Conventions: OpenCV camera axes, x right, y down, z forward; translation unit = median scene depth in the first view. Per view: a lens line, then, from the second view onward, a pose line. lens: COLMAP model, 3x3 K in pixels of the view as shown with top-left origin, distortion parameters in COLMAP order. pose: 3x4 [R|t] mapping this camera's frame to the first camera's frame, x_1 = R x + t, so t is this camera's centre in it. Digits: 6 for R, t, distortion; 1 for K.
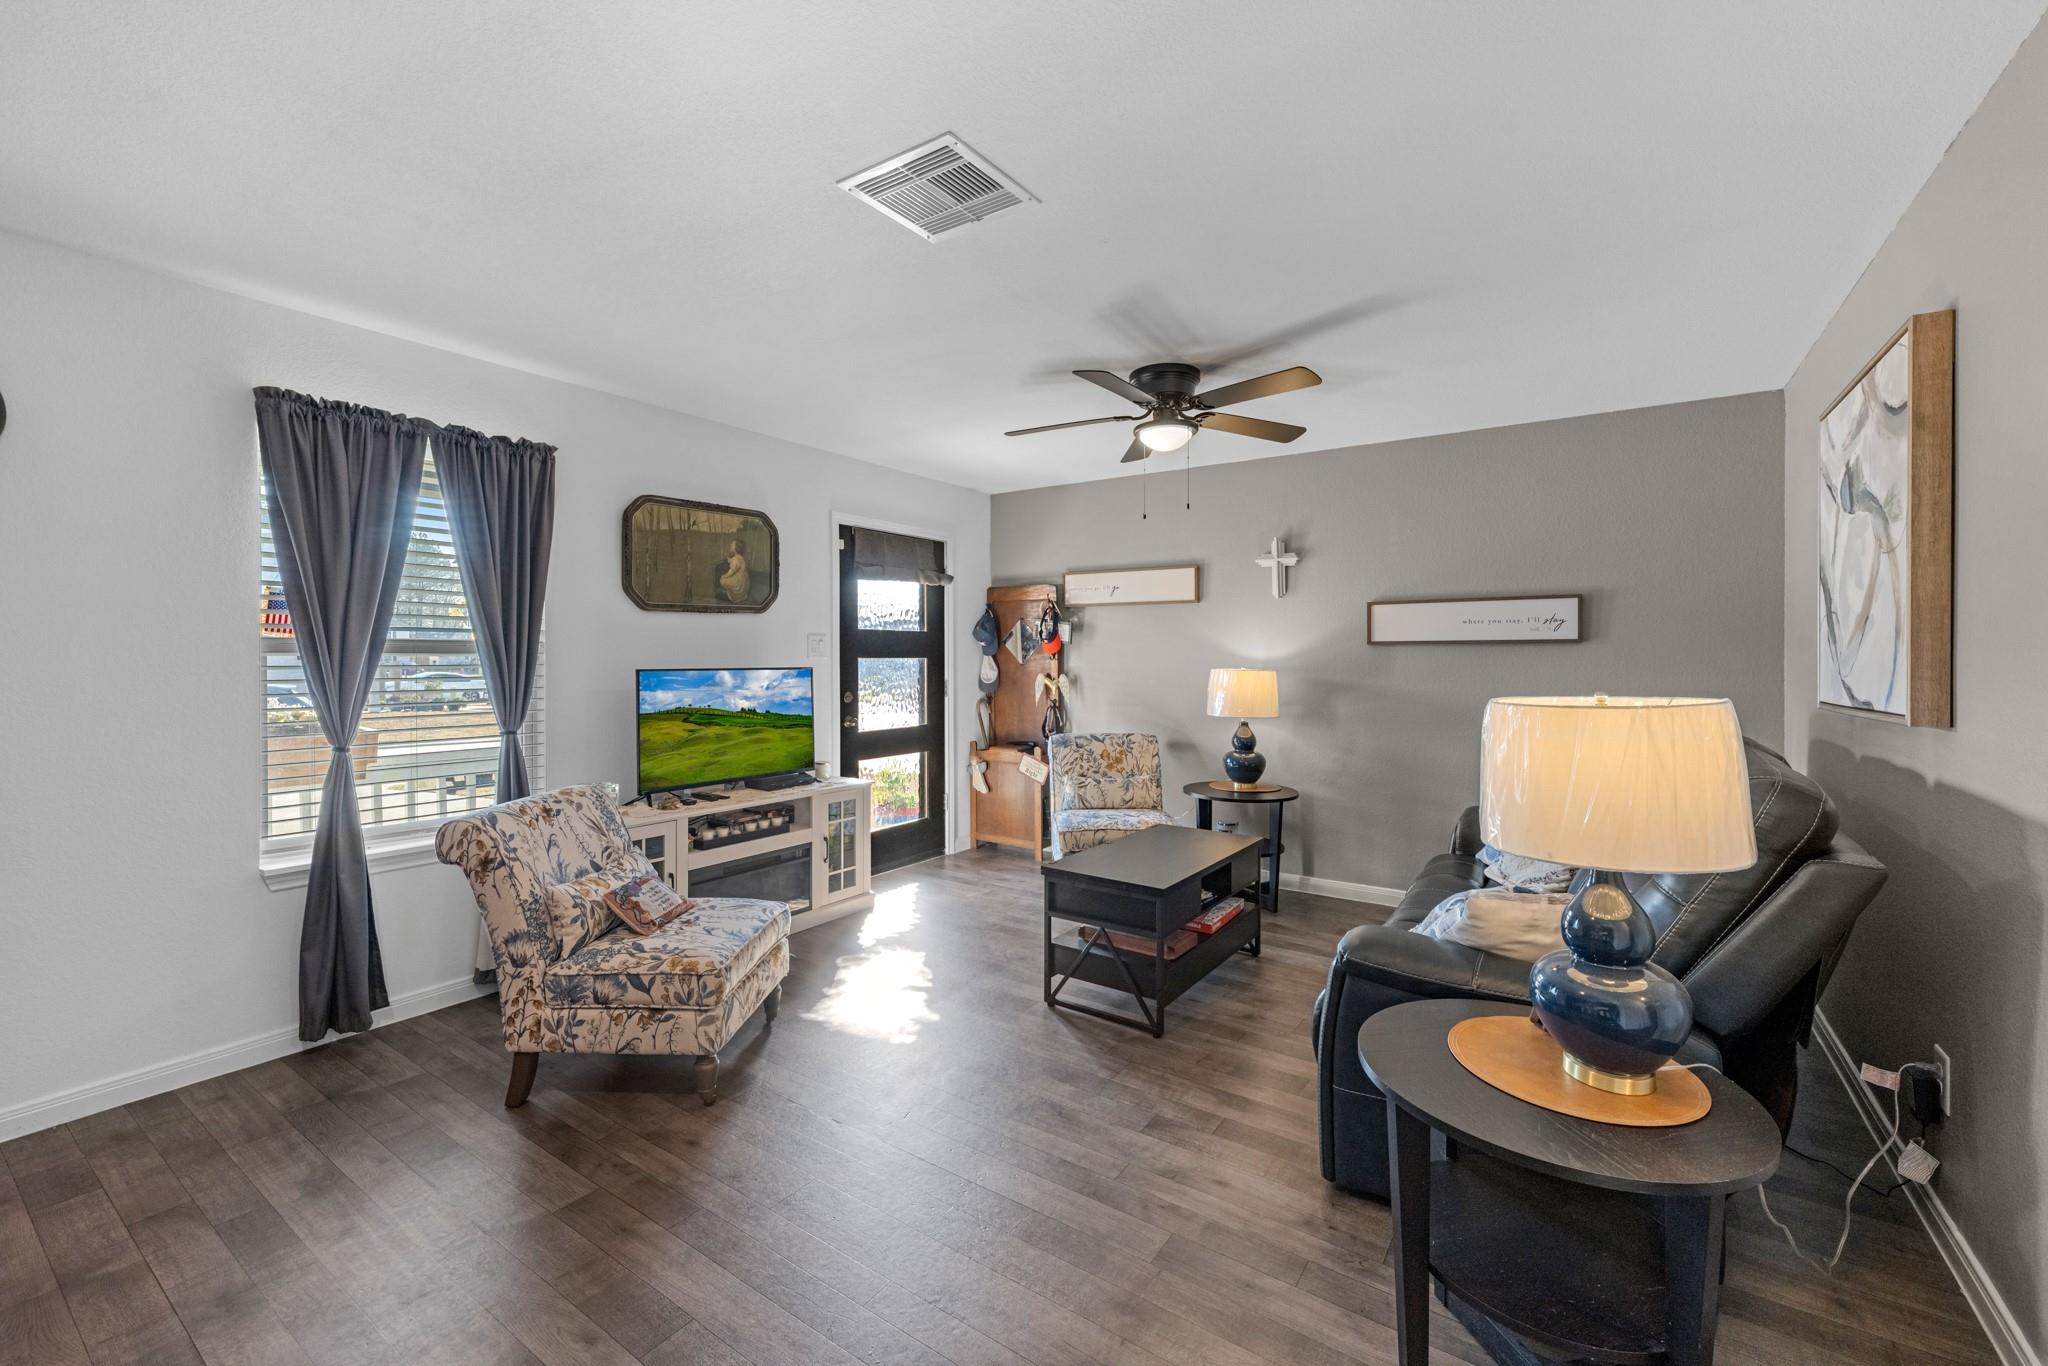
lens RADIAL K [[810.2, 0, 1033.2], [0, 810.2, 664.8], [0, 0, 1]] dist [0.008351, -0.000286]
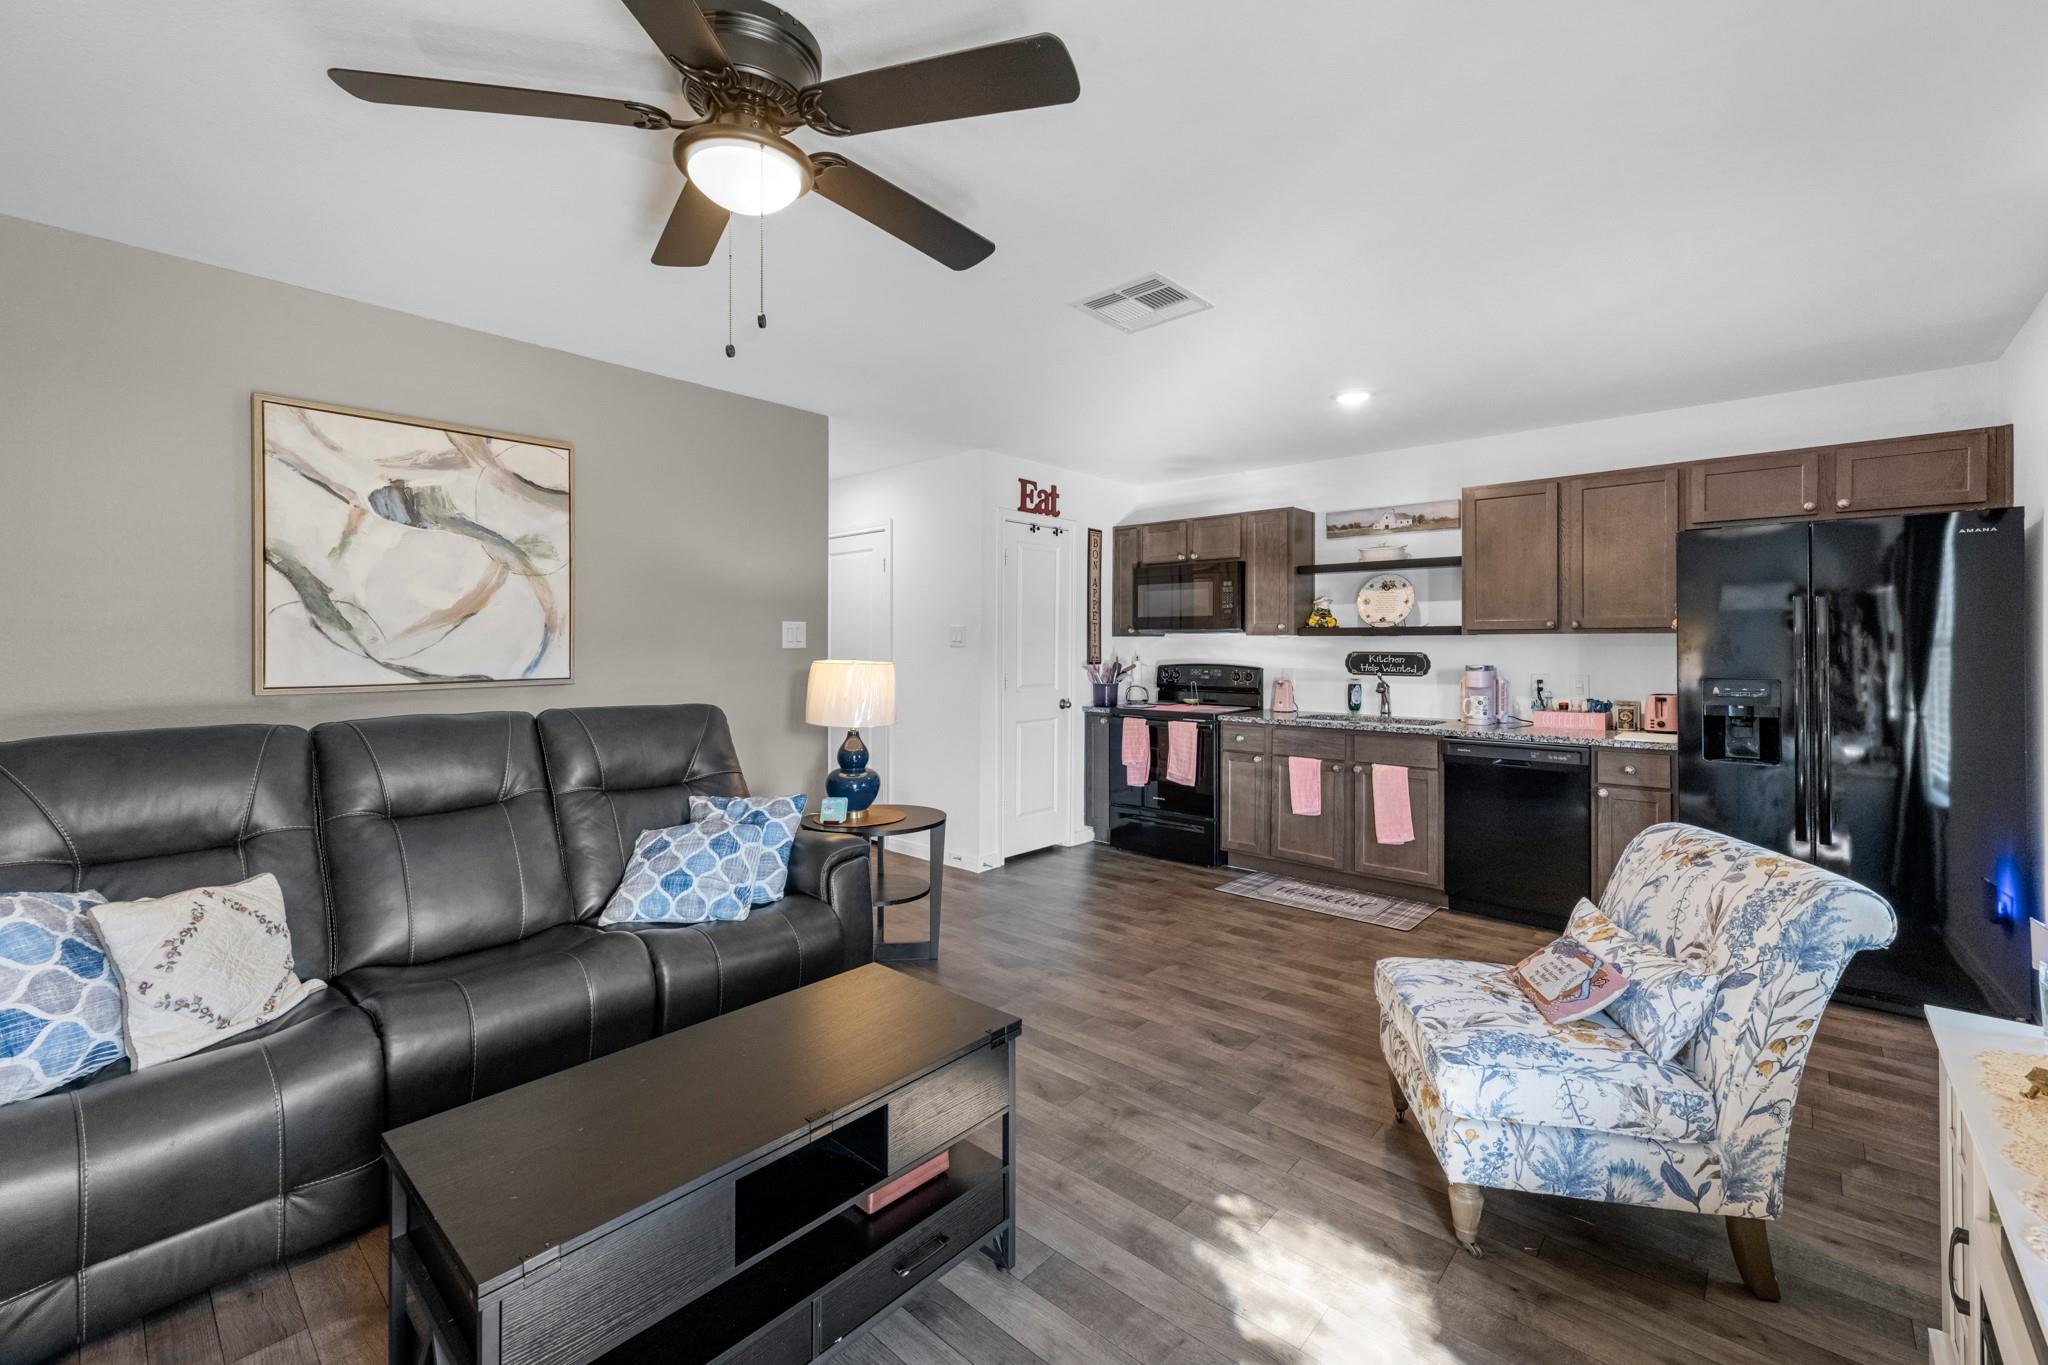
lens RADIAL K [[889.0, 0, 1025.5], [0, 889.0, 646.5], [0, 0, 1]] dist [0.028391, -0.000039]
pose [[-0.991981, -0.008098, 0.126126, -0.047387], [-0.006132, 0.999854, 0.015962, -0.016390], [-0.126236, 0.015061, -0.991886, 1.178637]]
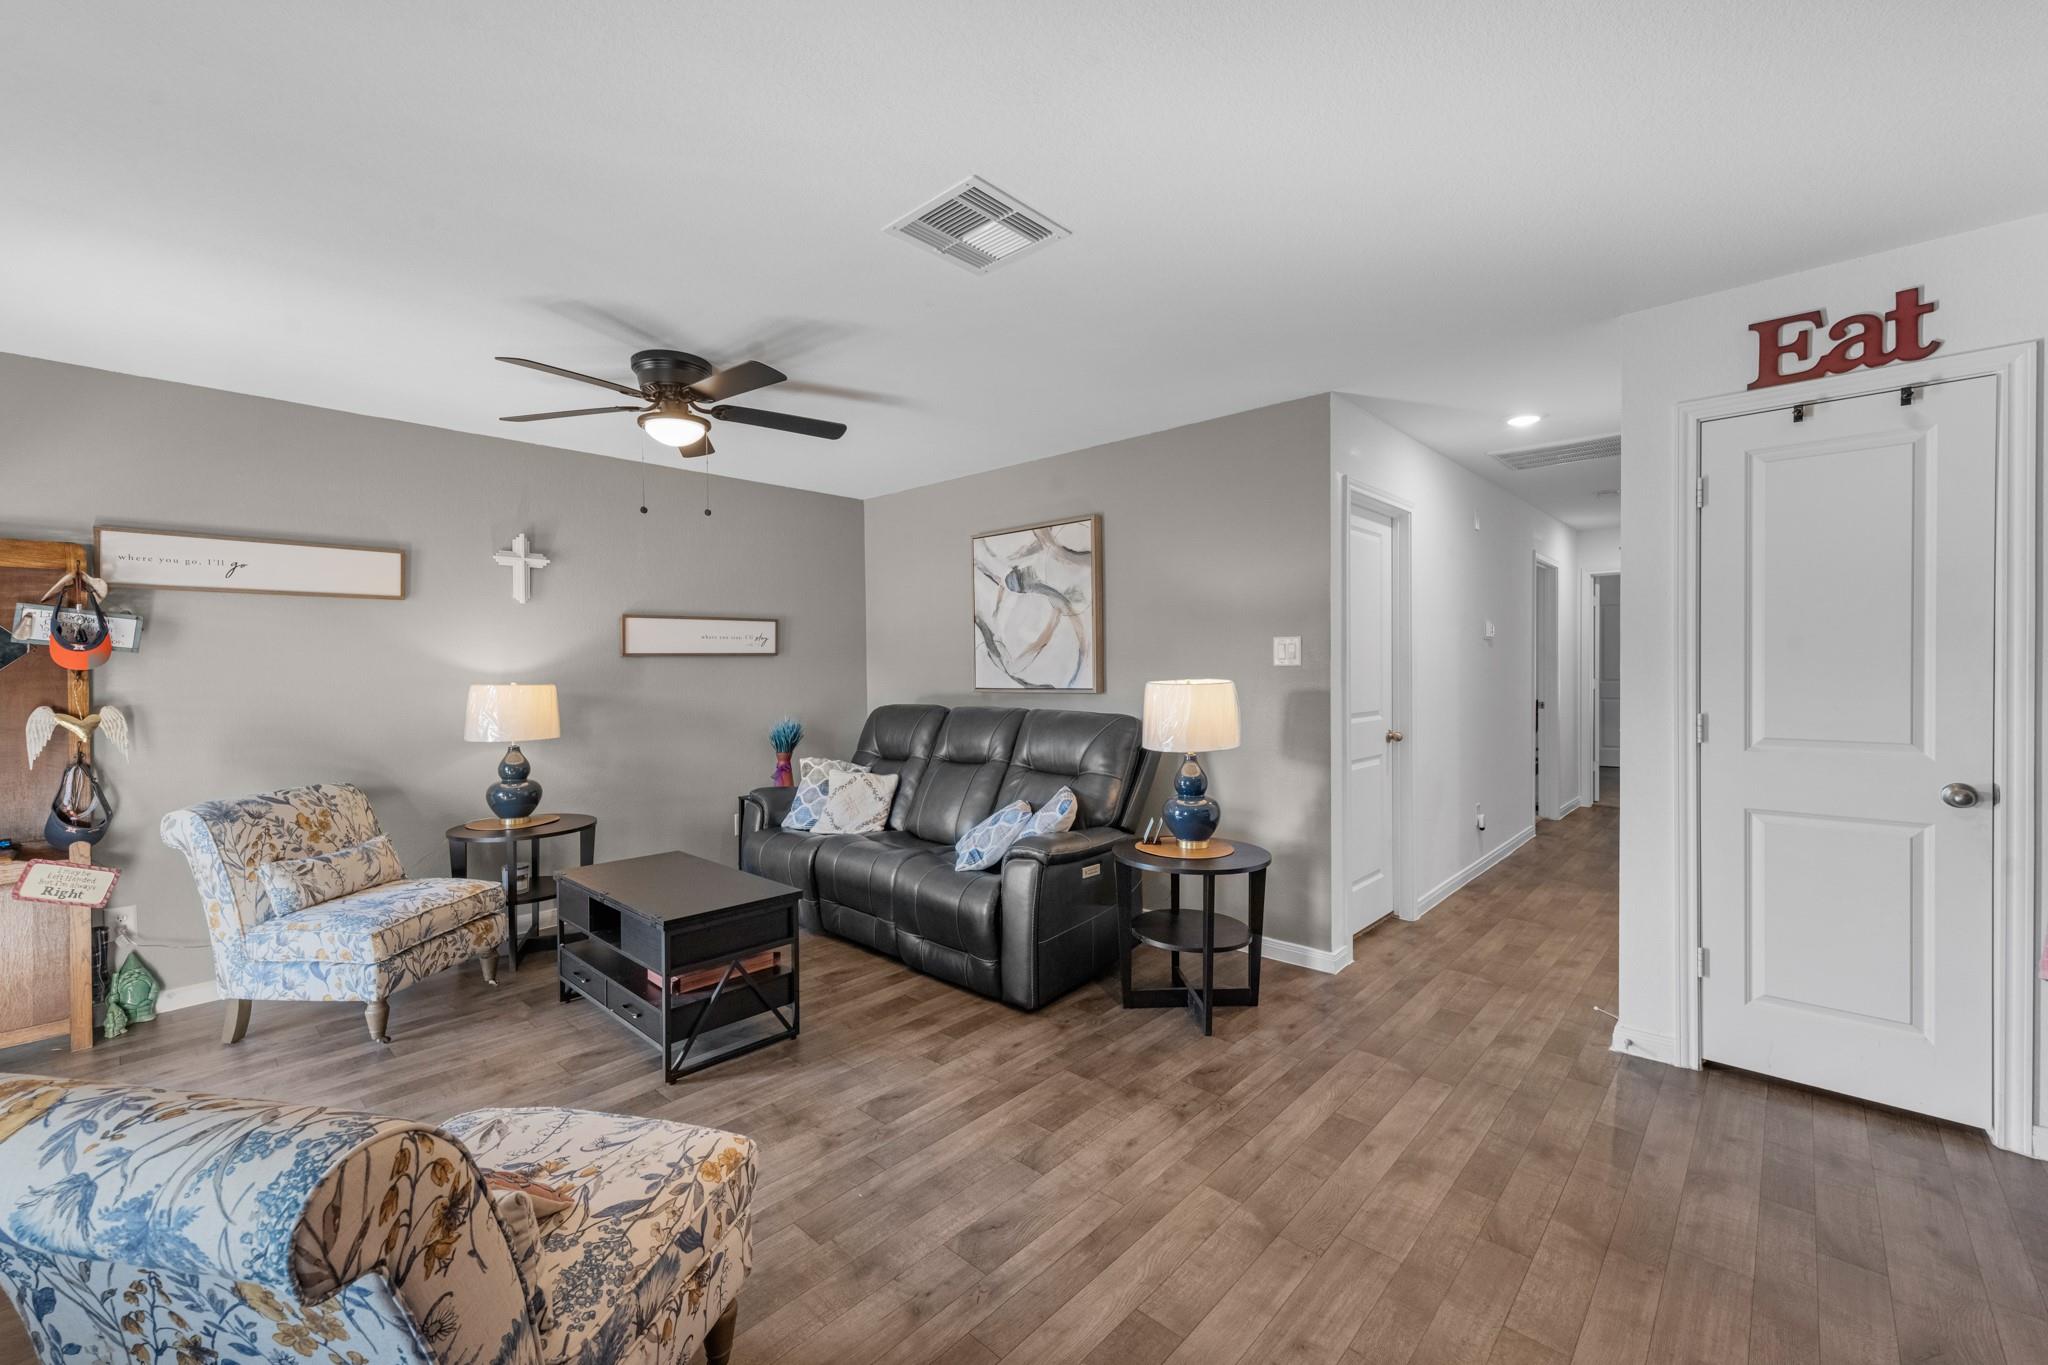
lens RADIAL K [[840.1, 0, 996.1], [0, 840.1, 677.7], [0, 0, 1]] dist [0.009796, 0.000069]
pose [[0.175803, -0.019516, 0.984232, -0.559951], [0.021861, 0.999634, 0.015917, -0.005220], [-0.984183, 0.018718, 0.176165, 0.368009]]
